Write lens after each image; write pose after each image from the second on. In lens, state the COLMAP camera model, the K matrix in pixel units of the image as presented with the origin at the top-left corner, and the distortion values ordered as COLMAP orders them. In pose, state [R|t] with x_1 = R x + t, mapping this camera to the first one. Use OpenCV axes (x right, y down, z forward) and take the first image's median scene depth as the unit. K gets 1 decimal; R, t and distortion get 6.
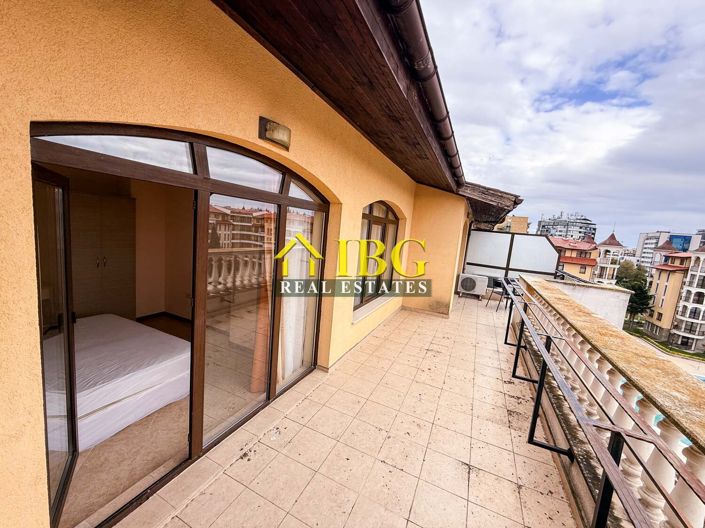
lens RADIAL K [[281.3, 0, 350.5], [0, 281.3, 263.5], [0, 0, 1]] dist [-0.000992, 0.000540]
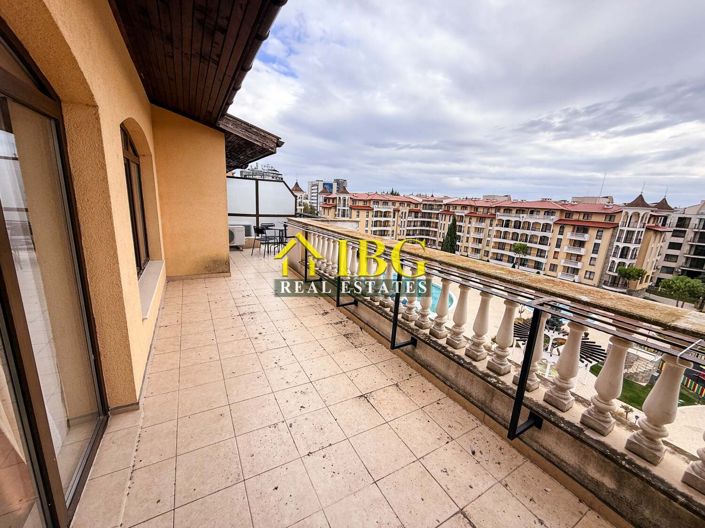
lens RADIAL K [[281.3, 0, 350.0], [0, 281.3, 268.6], [0, 0, 1]] dist [-0.000992, 0.000540]
pose [[0.581261, -0.248327, 0.774900, -0.123942], [0.099773, 0.966861, 0.235002, 0.000108], [-0.807577, -0.059284, 0.586774, 0.177513]]
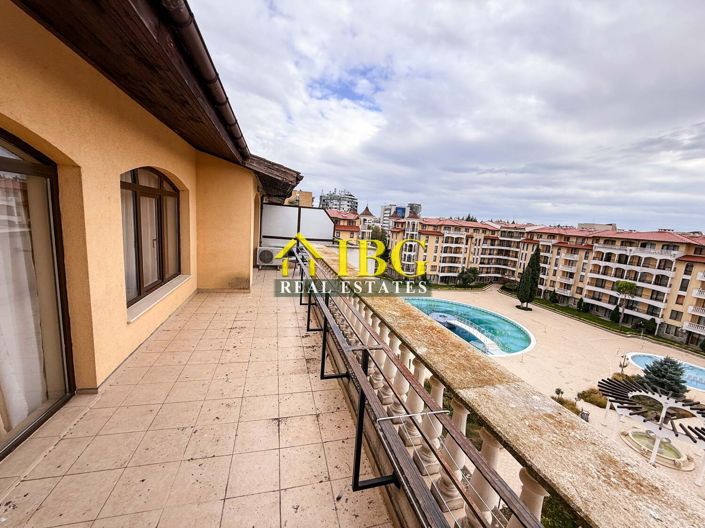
lens RADIAL K [[281.3, 0, 351.1], [0, 281.3, 263.5], [0, 0, 1]] dist [-0.000992, 0.000540]
pose [[0.770743, -0.130321, 0.623676, 0.012034], [0.072787, 0.990460, 0.117012, -0.000171], [-0.632975, -0.044791, 0.772875, -0.005751]]
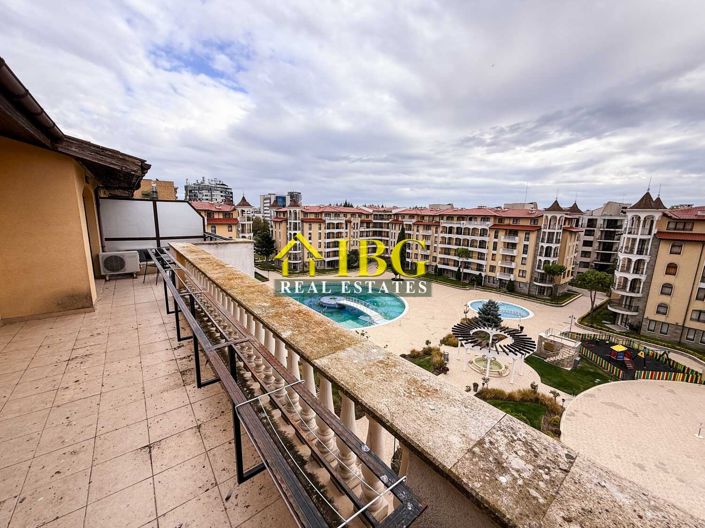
lens RADIAL K [[281.3, 0, 351.7], [0, 281.3, 262.2], [0, 0, 1]] dist [-0.000992, 0.000540]
pose [[0.451544, -0.230223, 0.862036, 0.016701], [0.129276, 0.972824, 0.192094, -0.001149], [-0.882834, 0.024702, 0.469036, -0.041011]]
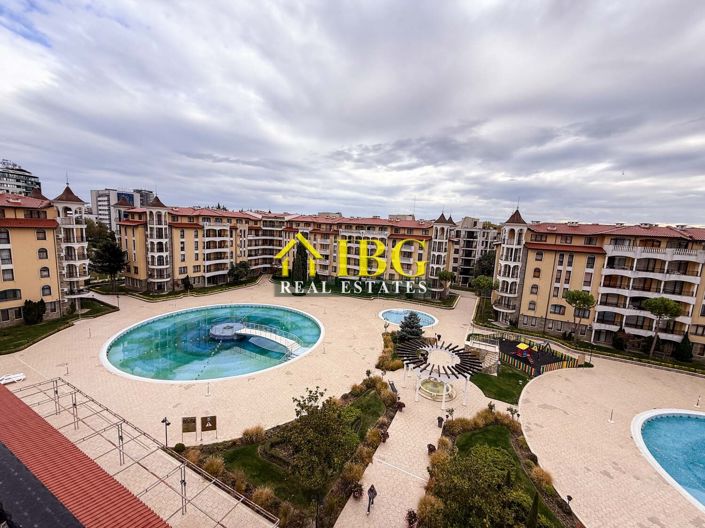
lens RADIAL K [[281.3, 0, 344.6], [0, 281.3, 272.5], [0, 0, 1]] dist [-0.000992, 0.000540]
pose [[0.041221, -0.251821, 0.966895, 0.854061], [0.076440, 0.965677, 0.248245, -0.045756], [-0.996222, 0.063677, 0.059055, 1.212530]]
